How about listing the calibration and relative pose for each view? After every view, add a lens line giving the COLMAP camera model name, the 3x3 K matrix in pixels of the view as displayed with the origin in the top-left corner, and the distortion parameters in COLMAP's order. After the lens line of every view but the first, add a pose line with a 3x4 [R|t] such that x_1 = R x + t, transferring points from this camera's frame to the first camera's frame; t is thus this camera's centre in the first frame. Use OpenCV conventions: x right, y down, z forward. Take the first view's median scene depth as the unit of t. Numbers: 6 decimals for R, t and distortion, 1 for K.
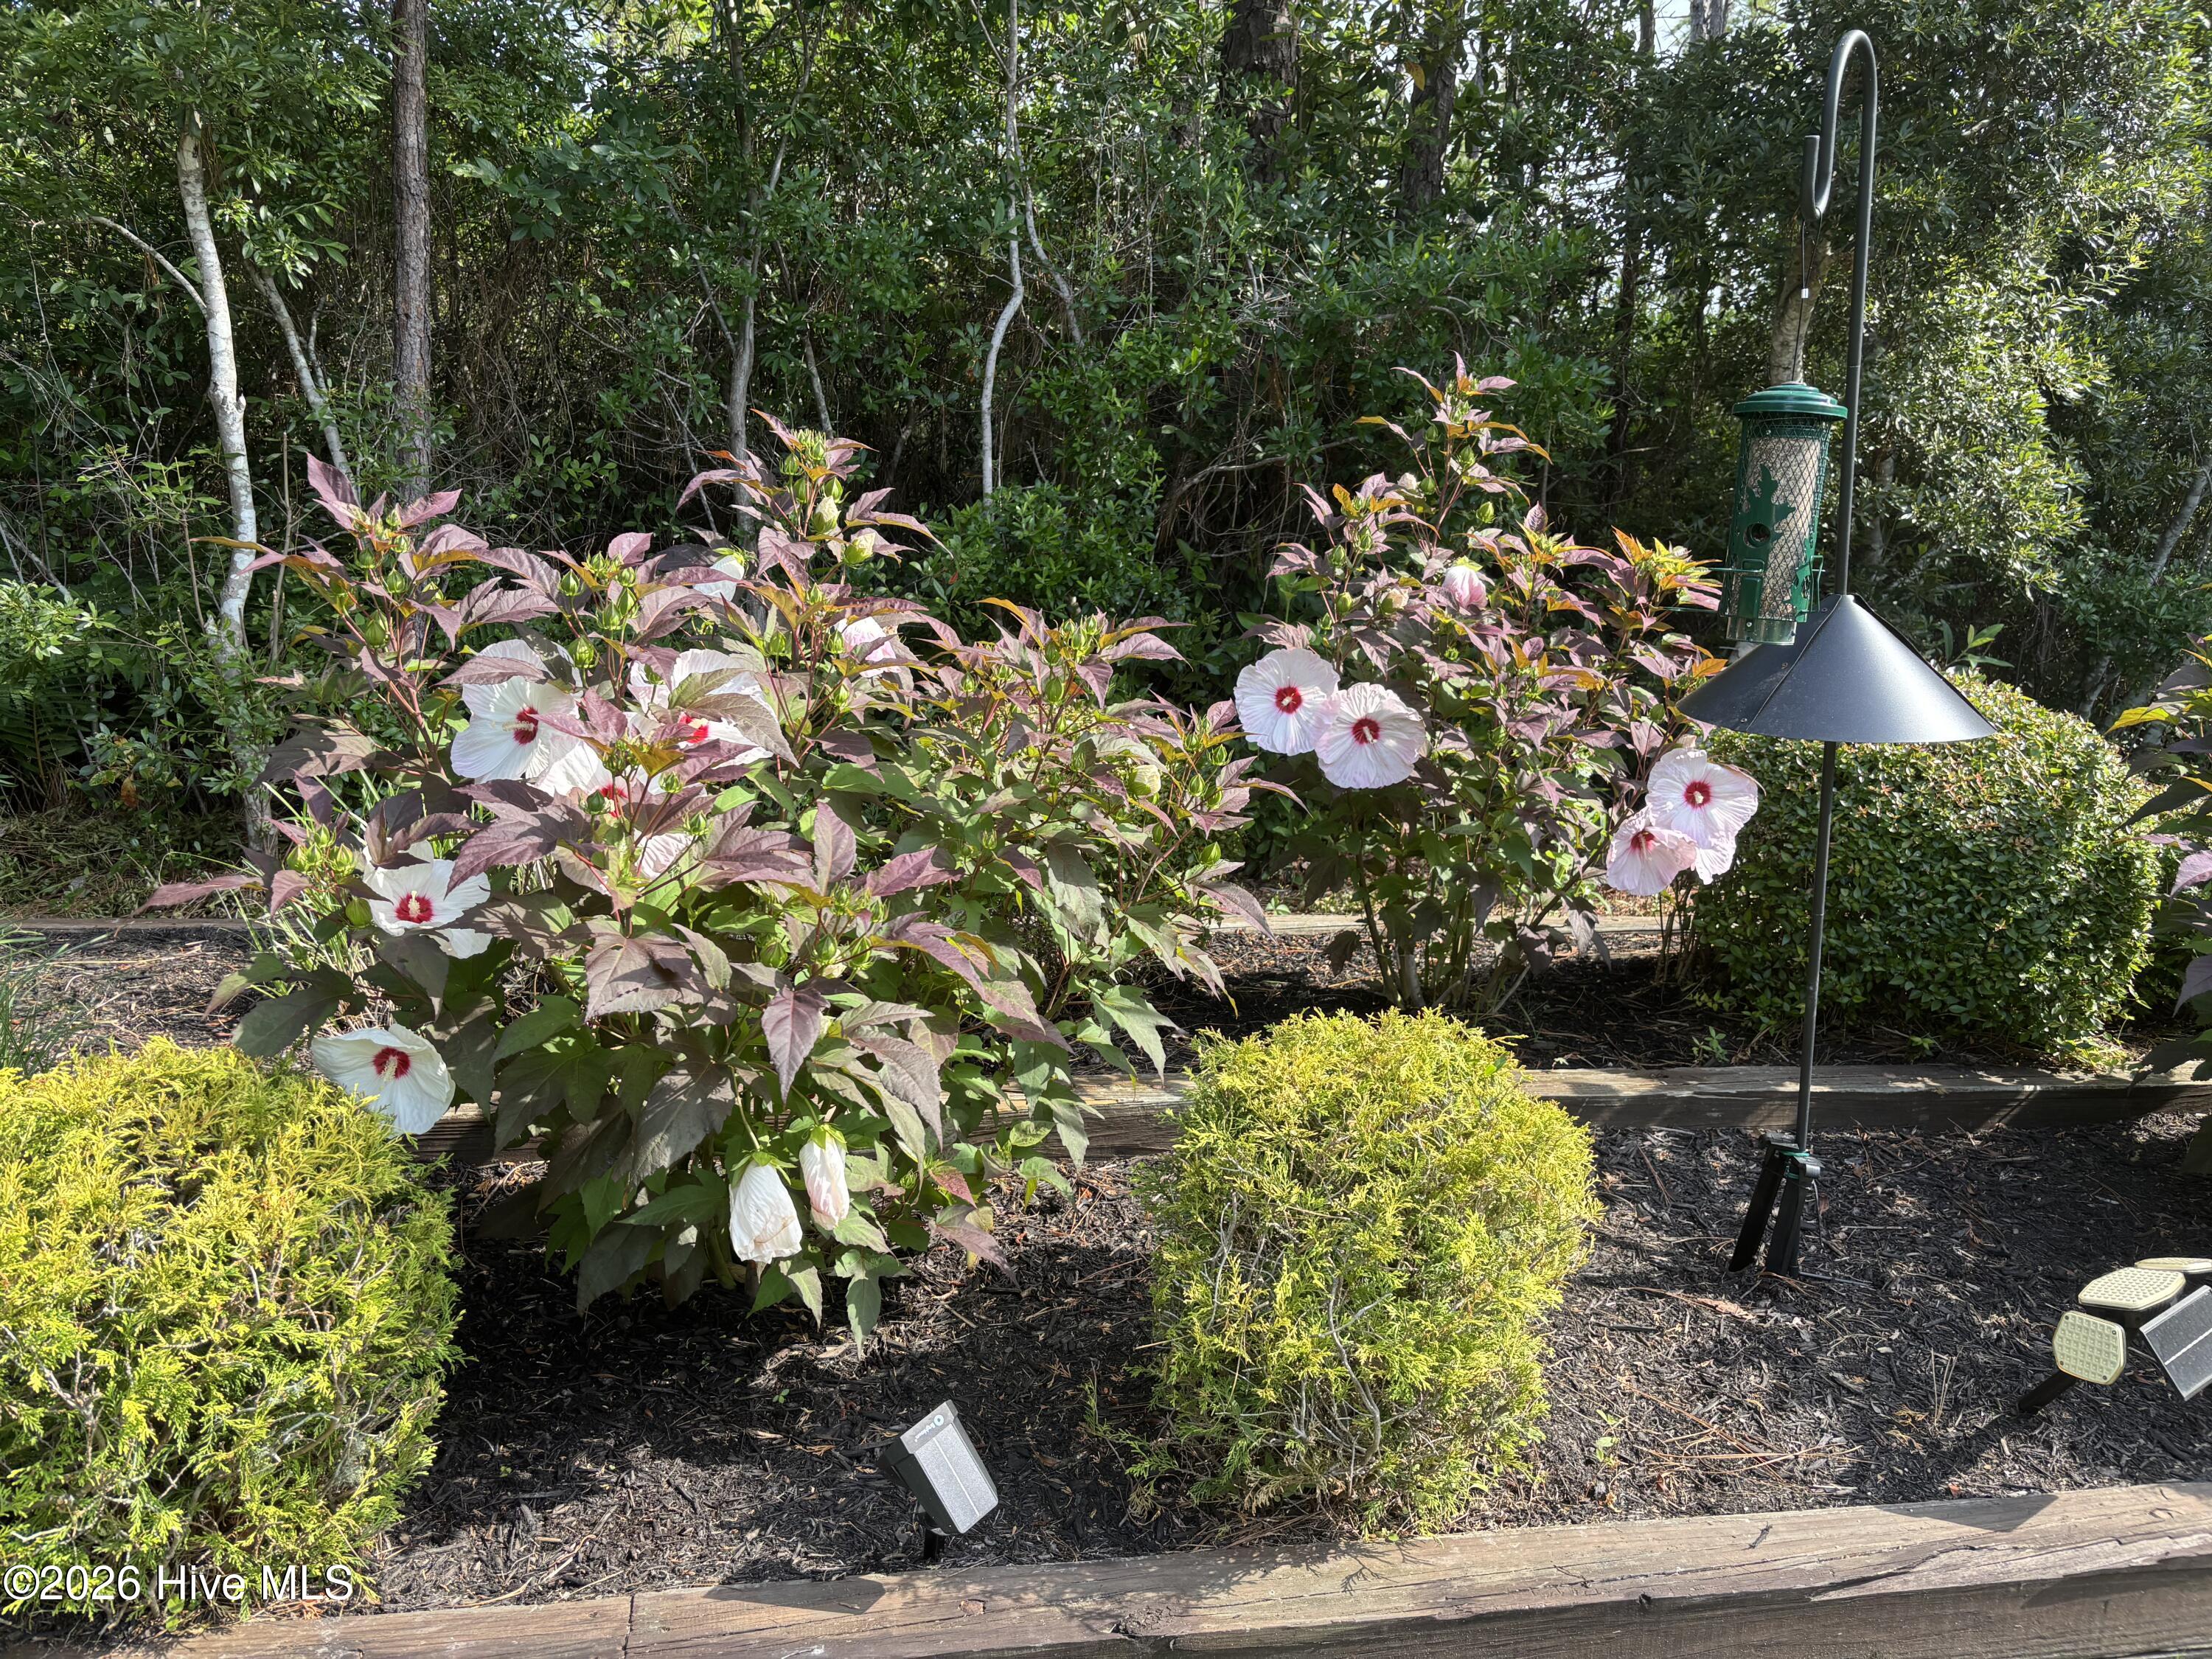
lens RADIAL K [[1651.2, 0, 1125.4], [0, 1651.2, 824.1], [0, 0, 1]] dist [0.067418, -0.079271]
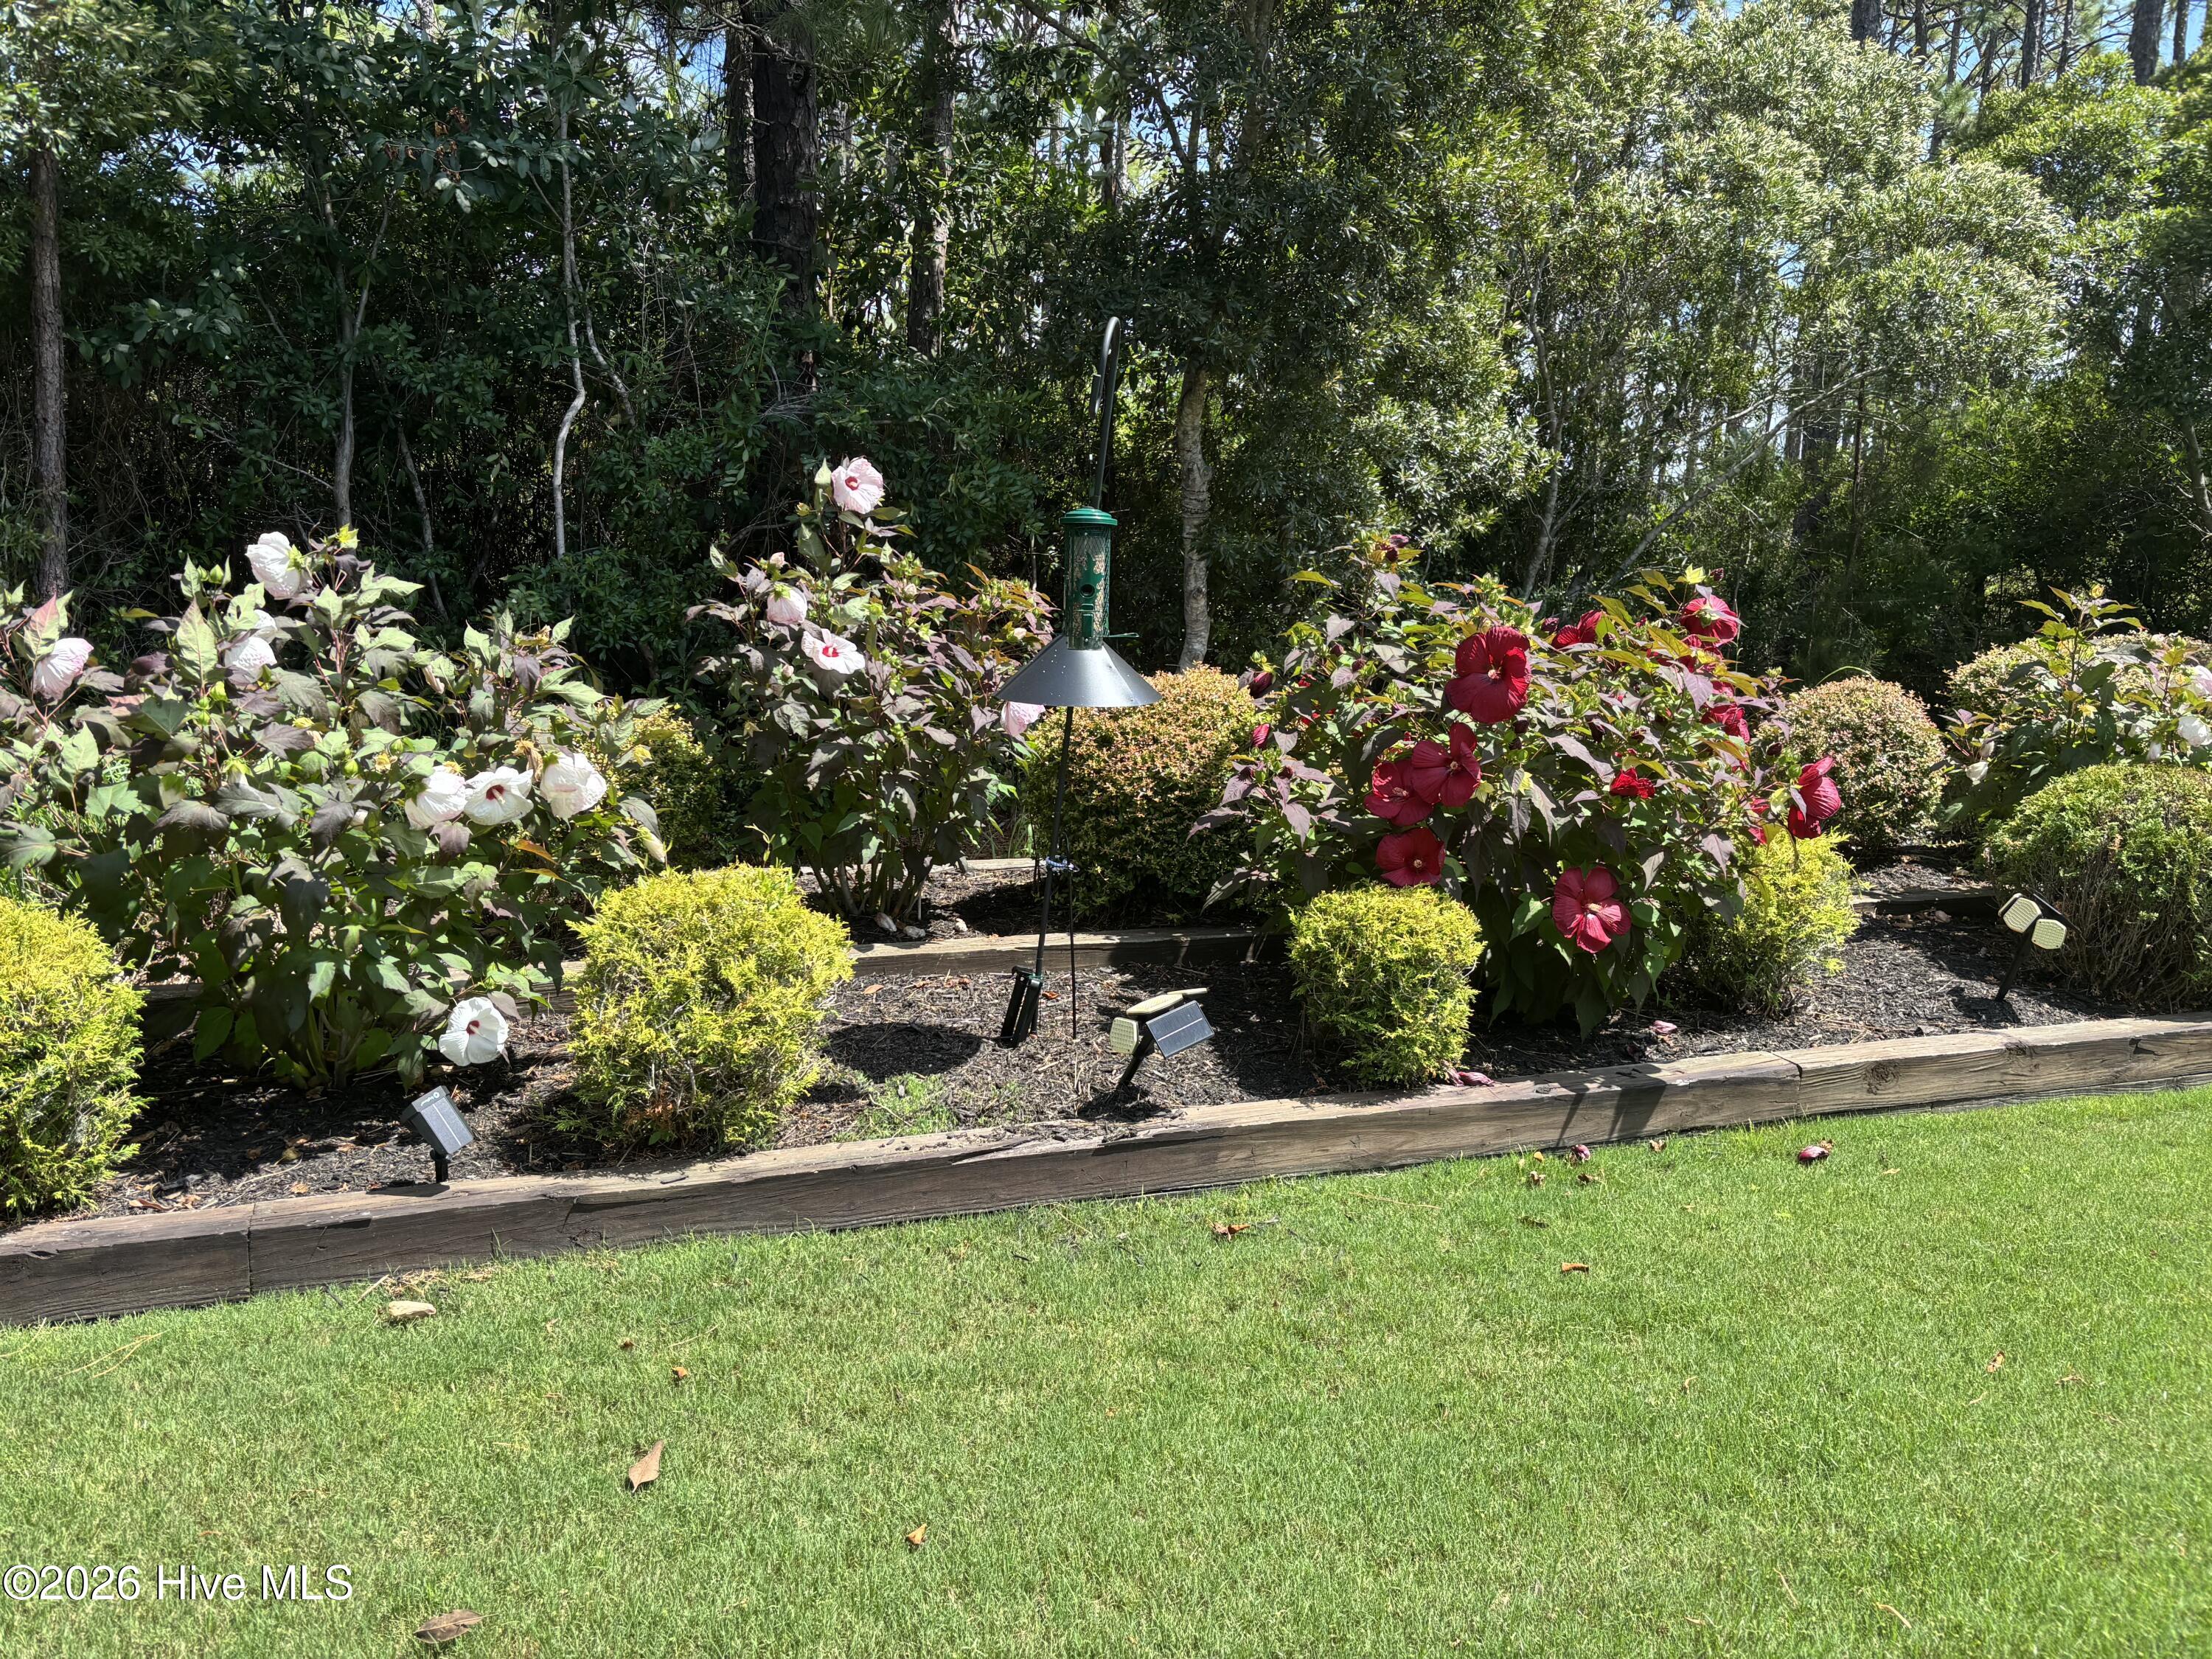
lens RADIAL K [[1658.6, 0, 1106.0], [0, 1658.6, 829.5], [0, 0, 1]] dist [0.031061, -0.035396]
pose [[0.984393, -0.046692, 0.169675, 0.112613], [0.050077, 0.998622, -0.015722, 0.052043], [-0.168707, 0.023973, 0.985375, -0.330205]]
